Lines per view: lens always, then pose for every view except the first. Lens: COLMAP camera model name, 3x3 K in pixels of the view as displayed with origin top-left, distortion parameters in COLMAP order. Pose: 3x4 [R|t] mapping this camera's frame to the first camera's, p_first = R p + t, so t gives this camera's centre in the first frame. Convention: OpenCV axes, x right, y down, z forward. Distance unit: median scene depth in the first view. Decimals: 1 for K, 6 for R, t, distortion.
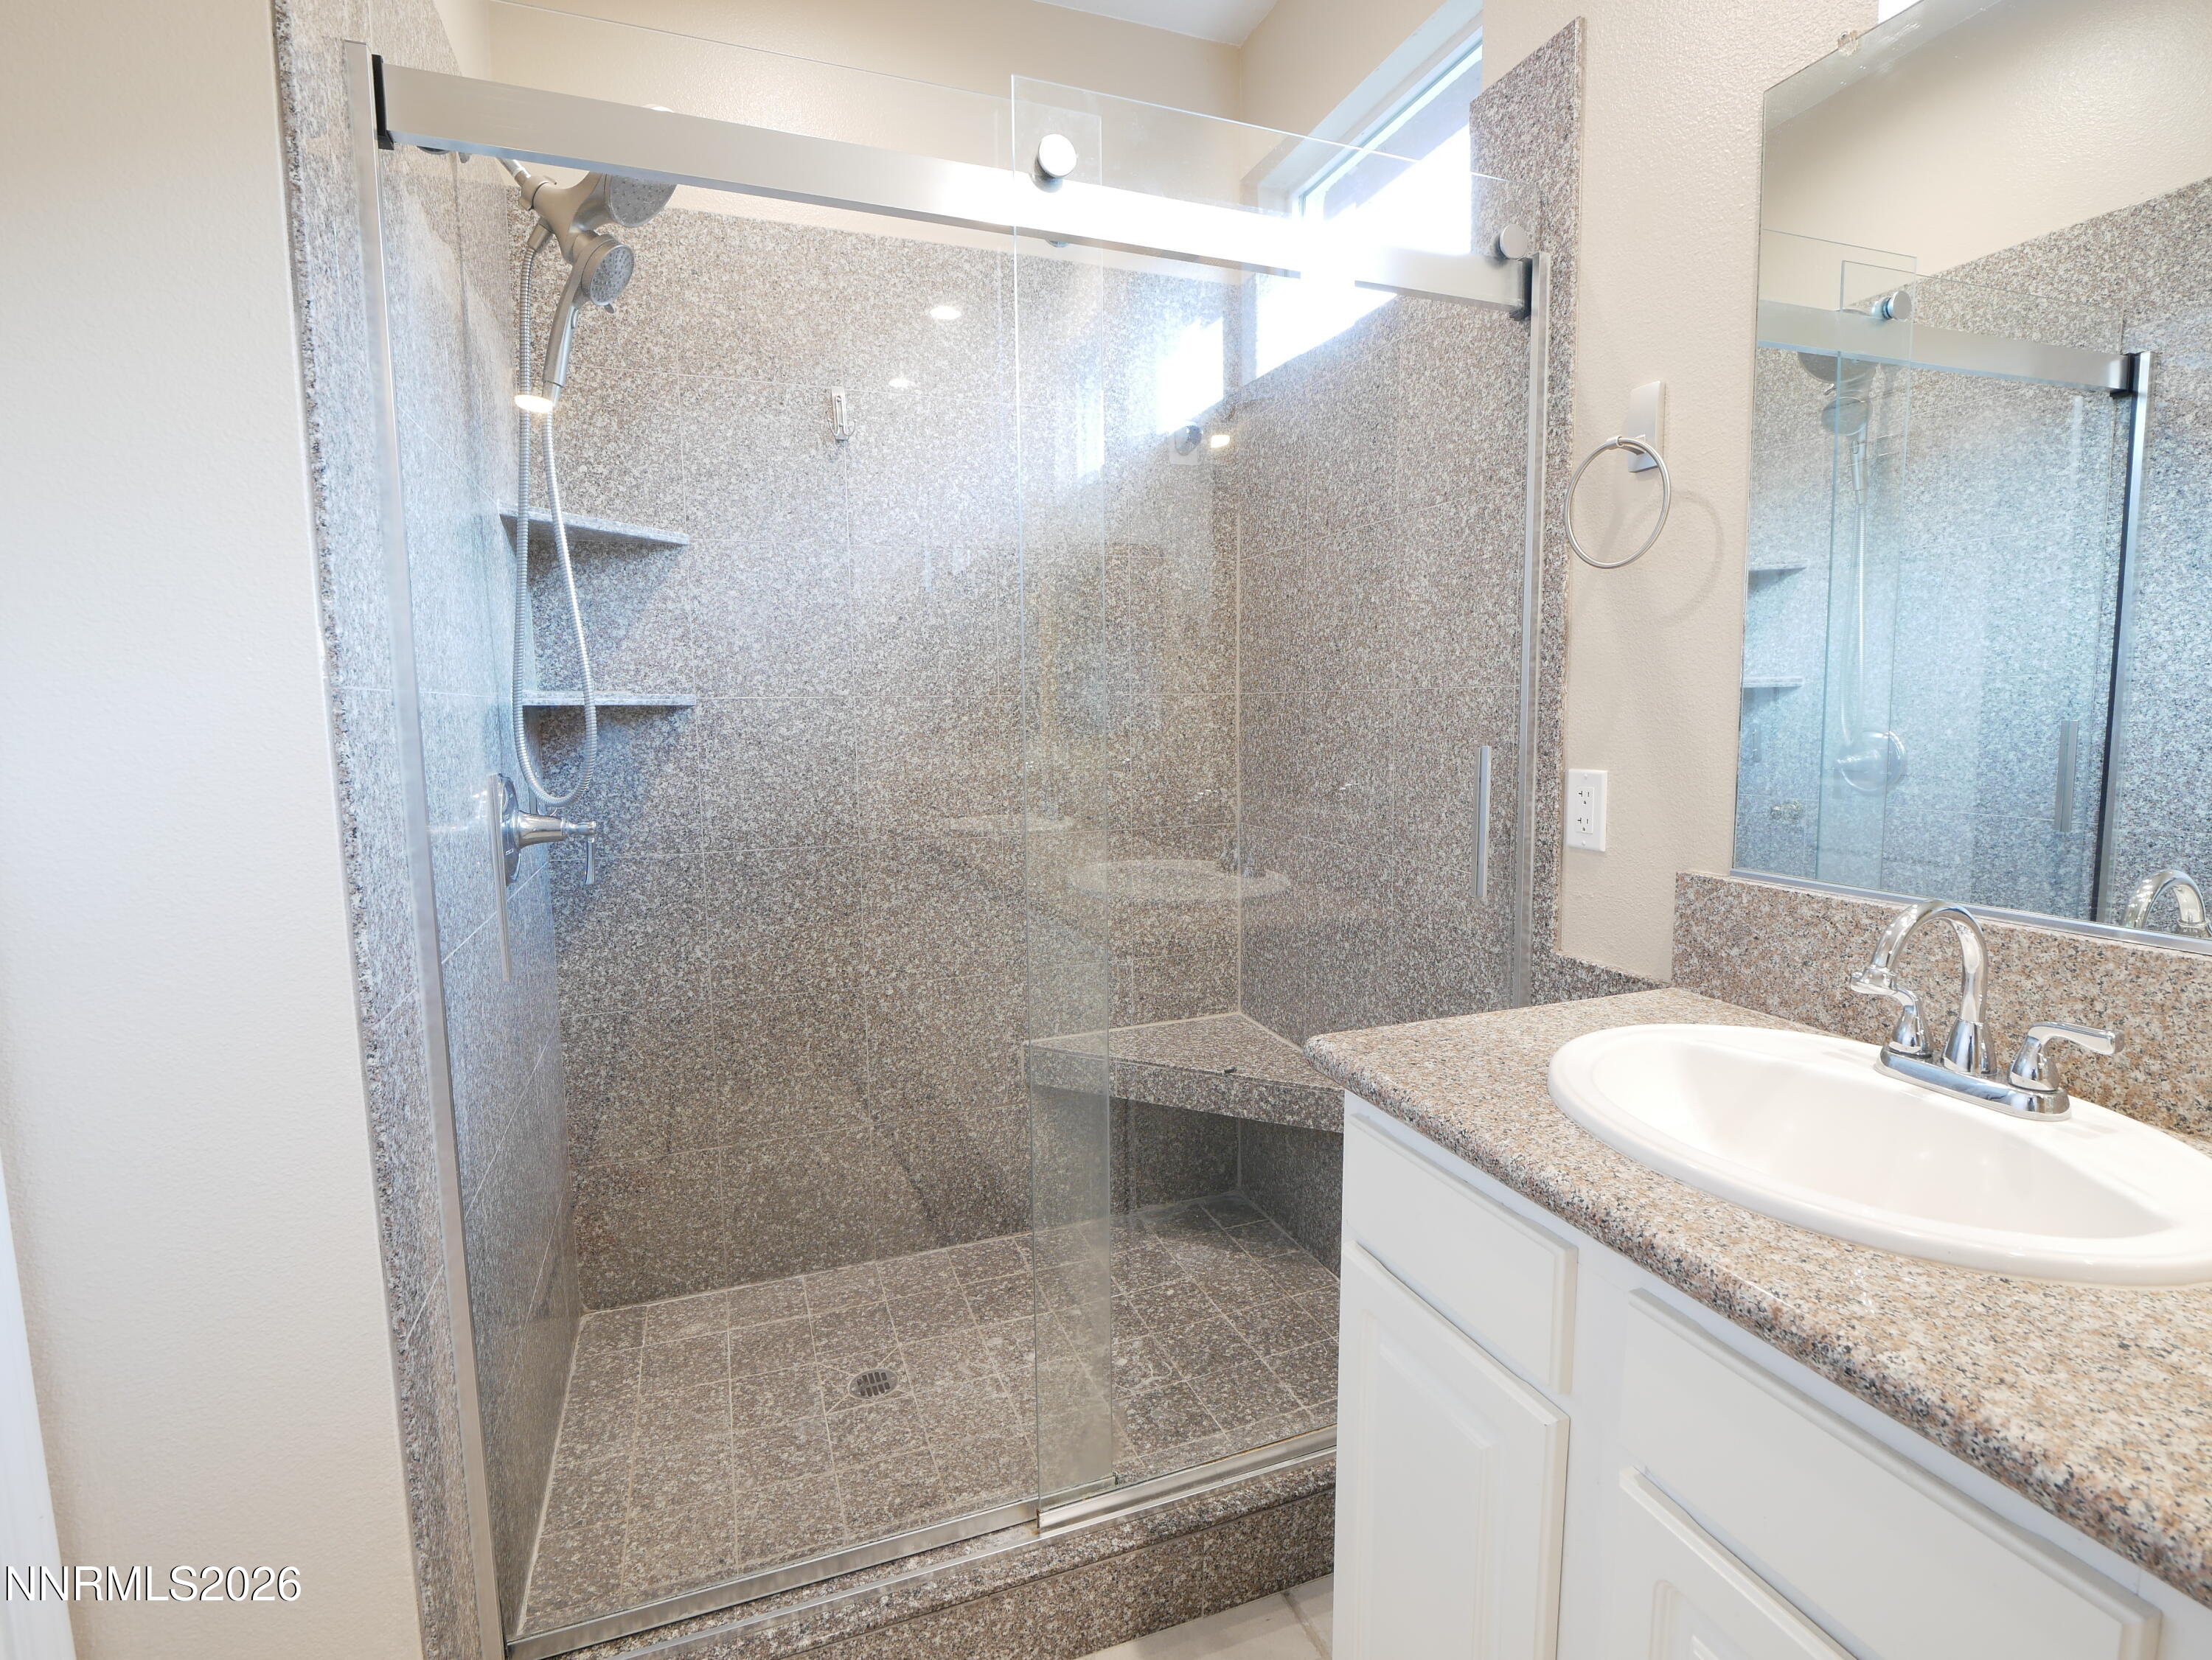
lens RADIAL K [[1058.4, 0, 1110.3], [0, 1058.4, 820.2], [0, 0, 1]] dist [-0.011742, 0.002014]
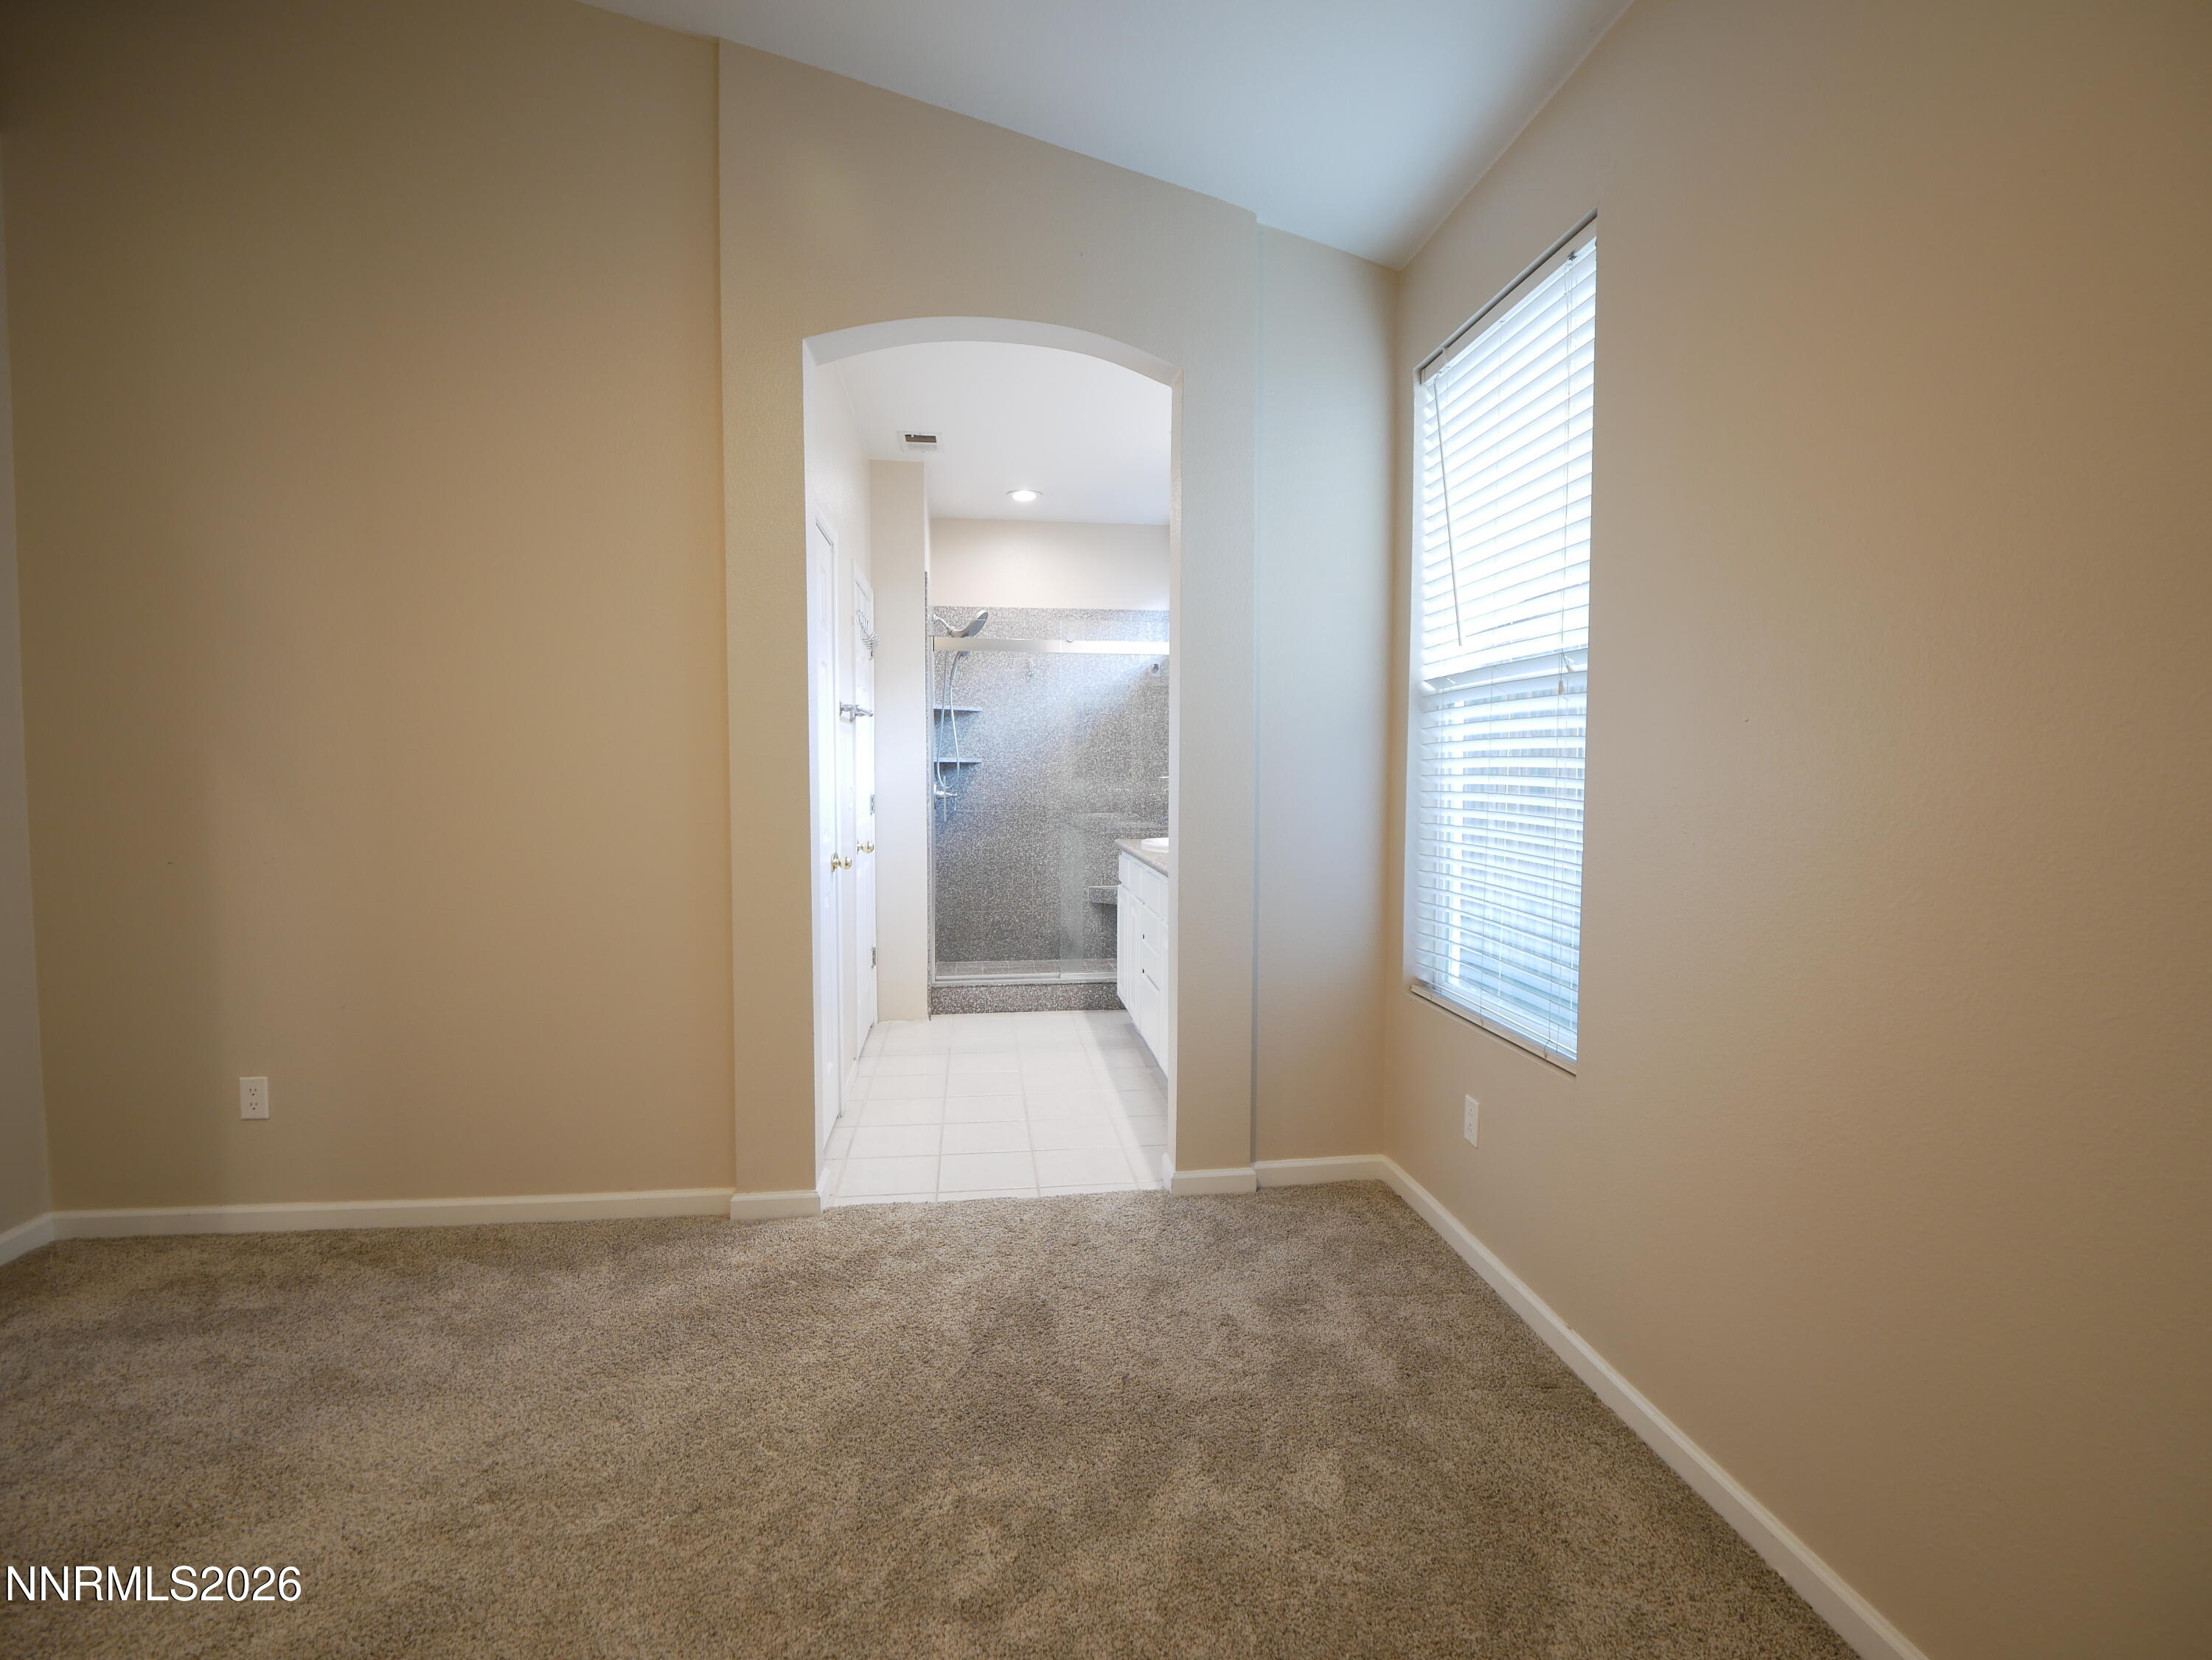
lens RADIAL K [[1058.4, 0, 1108.1], [0, 1058.4, 818.3], [0, 0, 1]] dist [-0.011742, 0.002014]
pose [[0.973521, 0.025070, -0.227218, 0.660669], [-0.037819, 0.997934, -0.051930, 0.197536], [0.225447, 0.059148, 0.972458, -1.879608]]
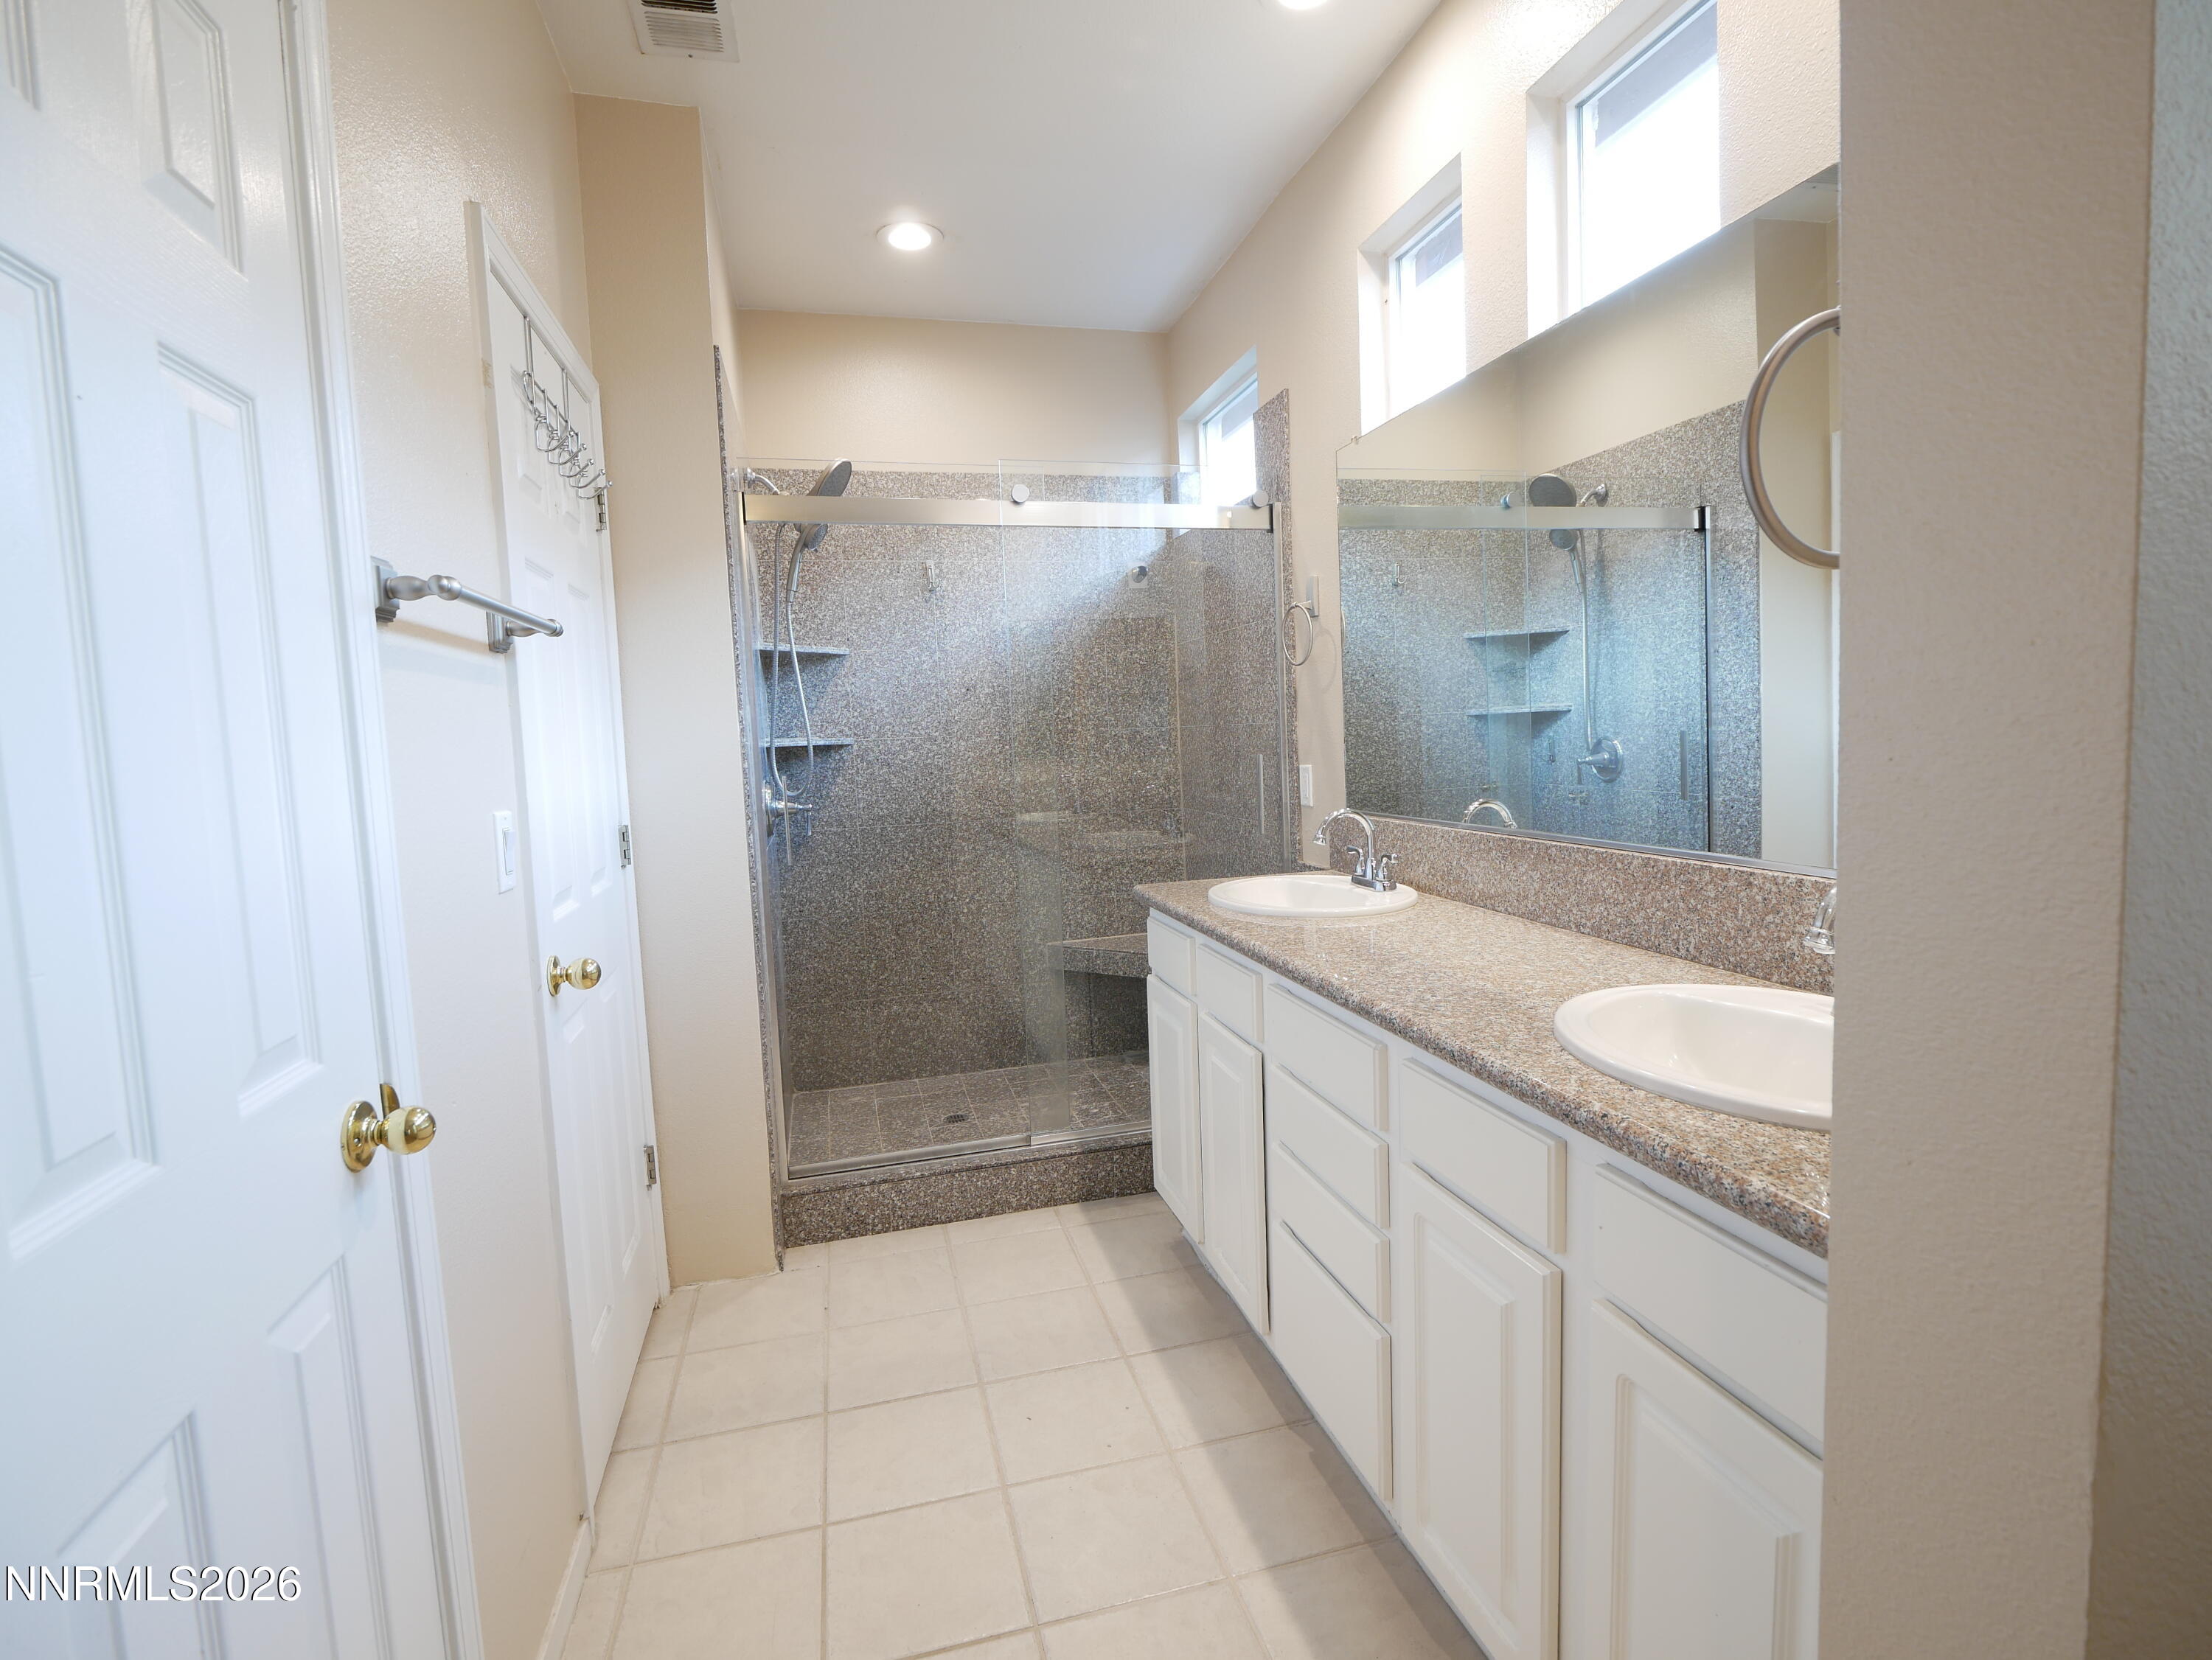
lens RADIAL K [[1058.4, 0, 1118.0], [0, 1058.4, 825.0], [0, 0, 1]] dist [-0.011742, 0.002014]
pose [[0.995390, -0.018900, -0.094025, 0.208762], [0.017176, 0.999670, -0.019119, 0.067593], [0.094356, 0.017416, 0.995386, -0.705625]]
